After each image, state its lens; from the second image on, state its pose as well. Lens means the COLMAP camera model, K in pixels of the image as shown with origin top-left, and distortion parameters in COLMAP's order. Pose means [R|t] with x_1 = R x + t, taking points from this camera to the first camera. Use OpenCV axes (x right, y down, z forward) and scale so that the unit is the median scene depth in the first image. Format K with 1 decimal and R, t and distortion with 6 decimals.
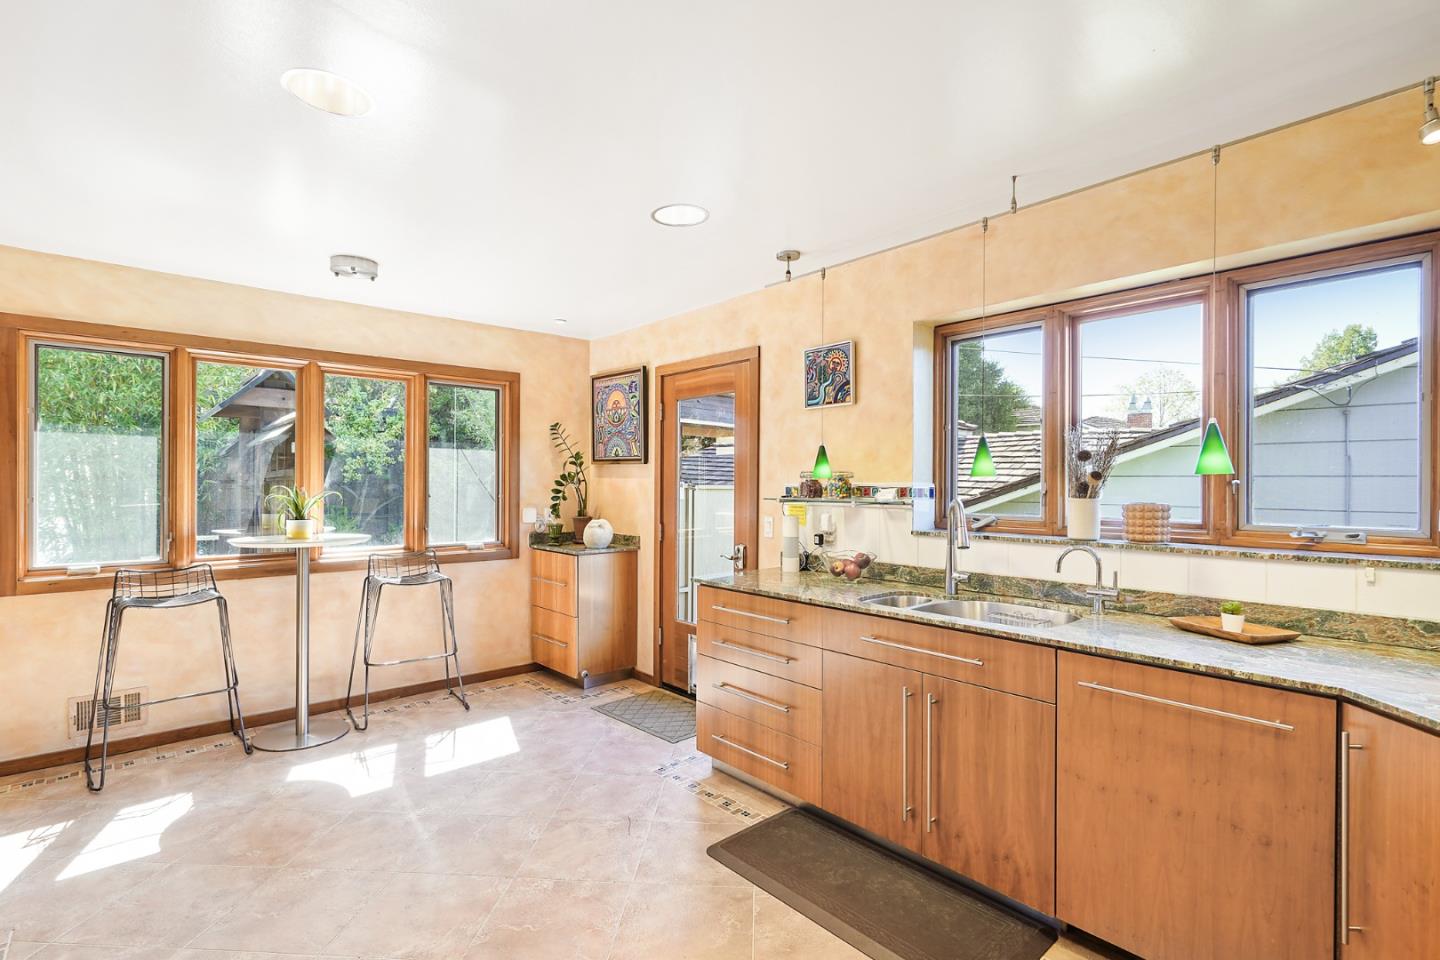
lens RADIAL K [[673.1, 0, 719.5], [0, 673.1, 485.9], [0, 0, 1]] dist [-0.001878, -0.000444]
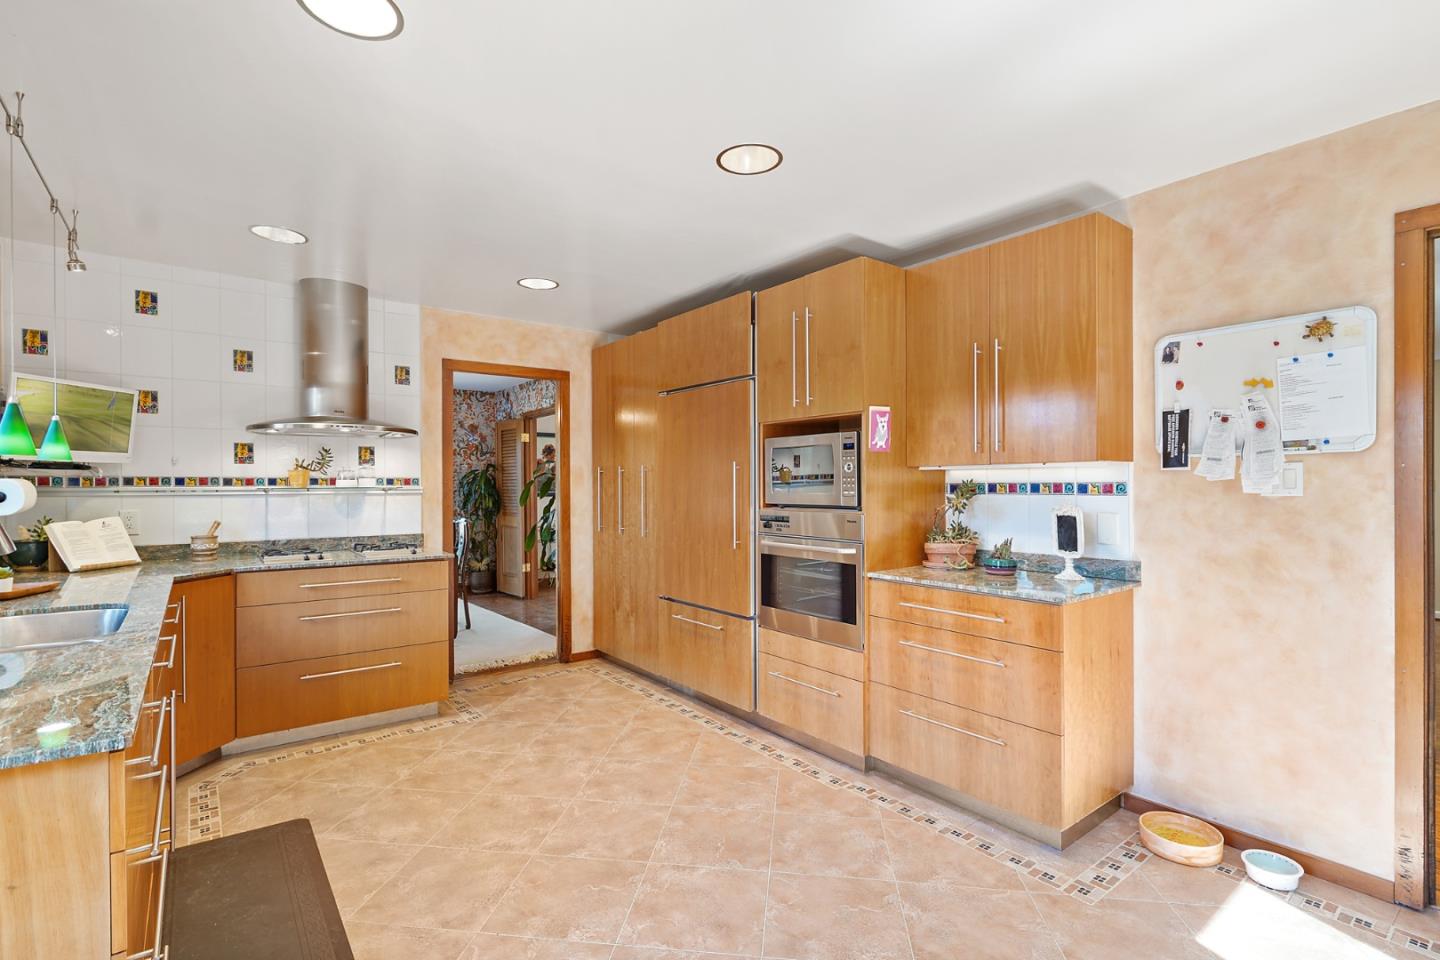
lens RADIAL K [[673.1, 0, 719.5], [0, 673.1, 485.9], [0, 0, 1]] dist [-0.001878, -0.000444]
pose [[-0.997910, -0.003377, 0.064527, -0.353940], [-0.003054, 0.999982, 0.005107, 0.011401], [-0.064543, 0.004899, -0.997903, 1.317749]]
